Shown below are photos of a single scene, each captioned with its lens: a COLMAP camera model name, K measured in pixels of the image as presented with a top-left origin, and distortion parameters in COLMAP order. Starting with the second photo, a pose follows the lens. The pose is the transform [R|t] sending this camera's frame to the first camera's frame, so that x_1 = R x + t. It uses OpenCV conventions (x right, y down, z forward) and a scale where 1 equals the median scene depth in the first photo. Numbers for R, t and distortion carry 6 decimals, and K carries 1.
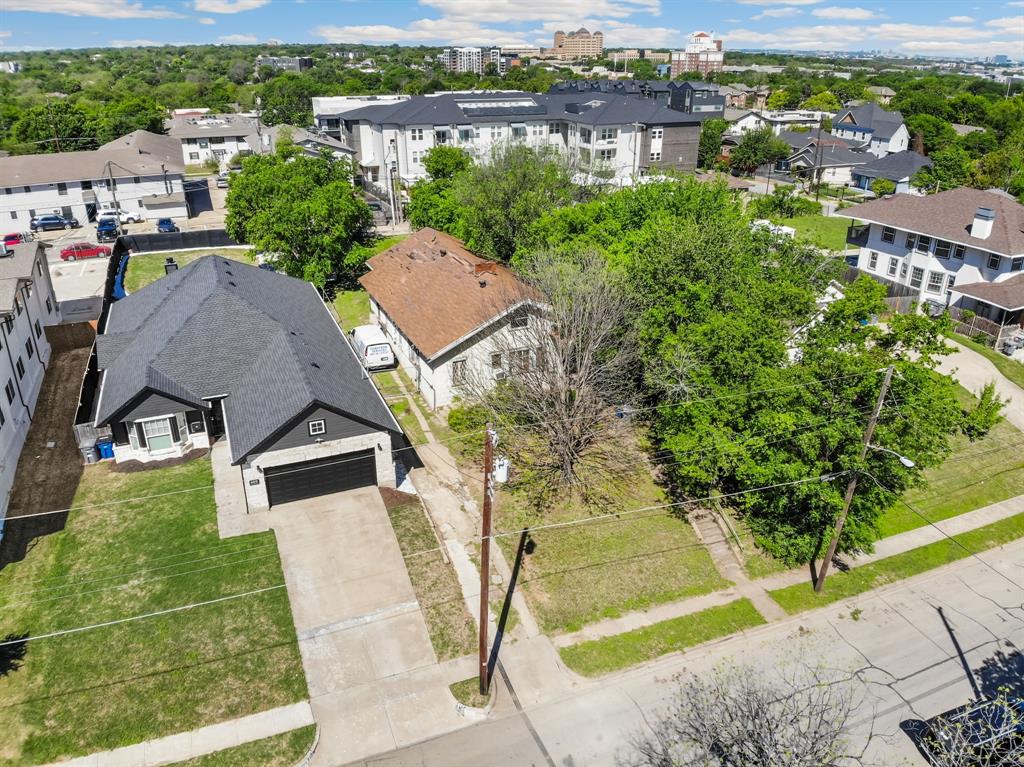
lens RADIAL K [[748.0, 0, 512.0], [0, 748.0, 383.5], [0, 0, 1]] dist [0.071957, -0.179833]
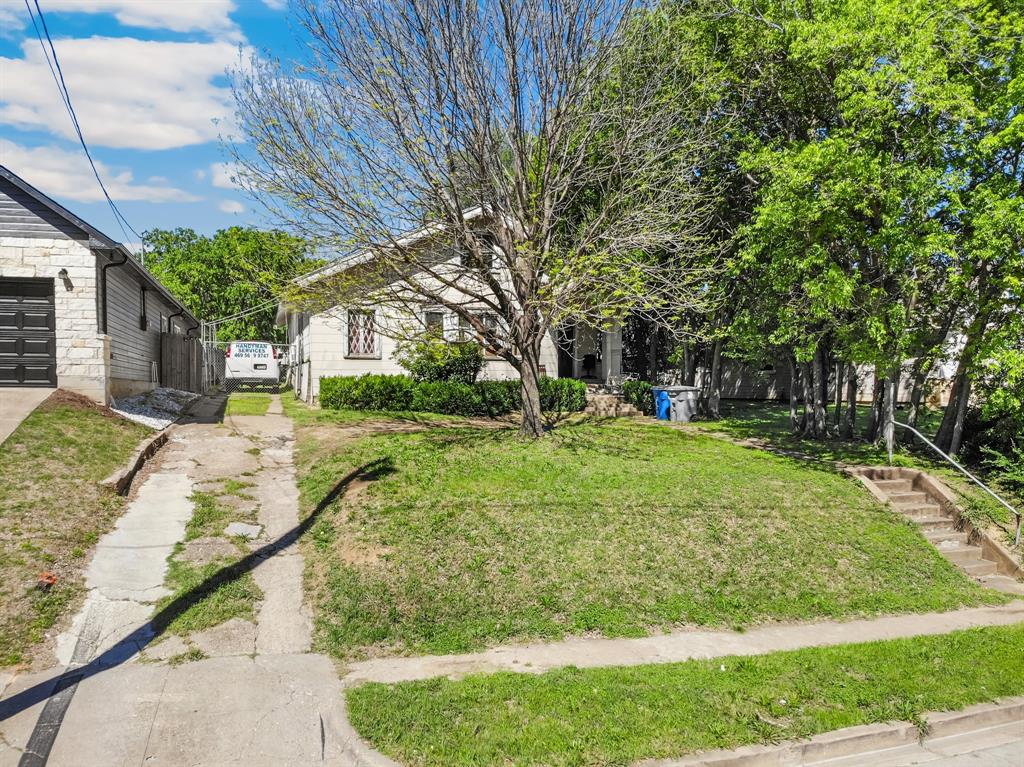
lens RADIAL K [[761.4, 0, 504.6], [0, 761.4, 422.2], [0, 0, 1]] dist [0.064778, -0.202507]
pose [[0.996072, -0.000096, -0.088548, 0.046168], [-0.033419, 0.925638, -0.376932, 0.133516], [0.082000, 0.378410, 0.921999, 0.279090]]
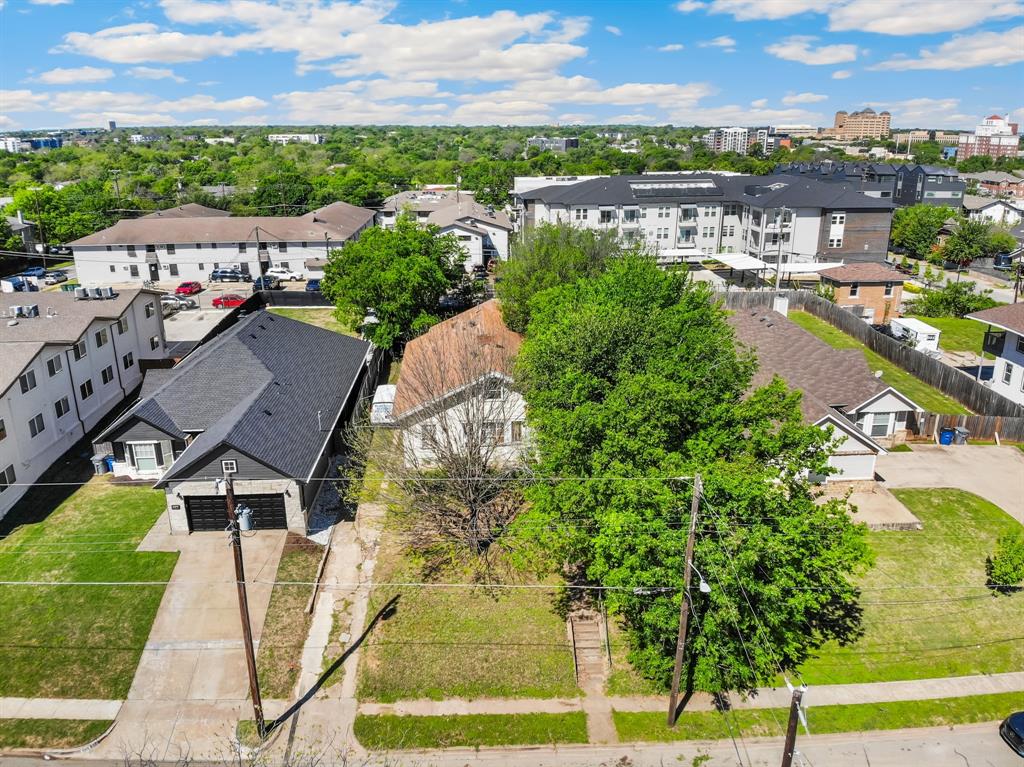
lens RADIAL K [[767.3, 0, 512.0], [0, 767.3, 383.5], [0, 0, 1]] dist [0.061838, -0.165778]
pose [[0.943664, 0.097500, -0.316216, 0.196256], [-0.128647, 0.988530, -0.079116, -0.010480], [0.304875, 0.115339, 0.945382, 0.014900]]
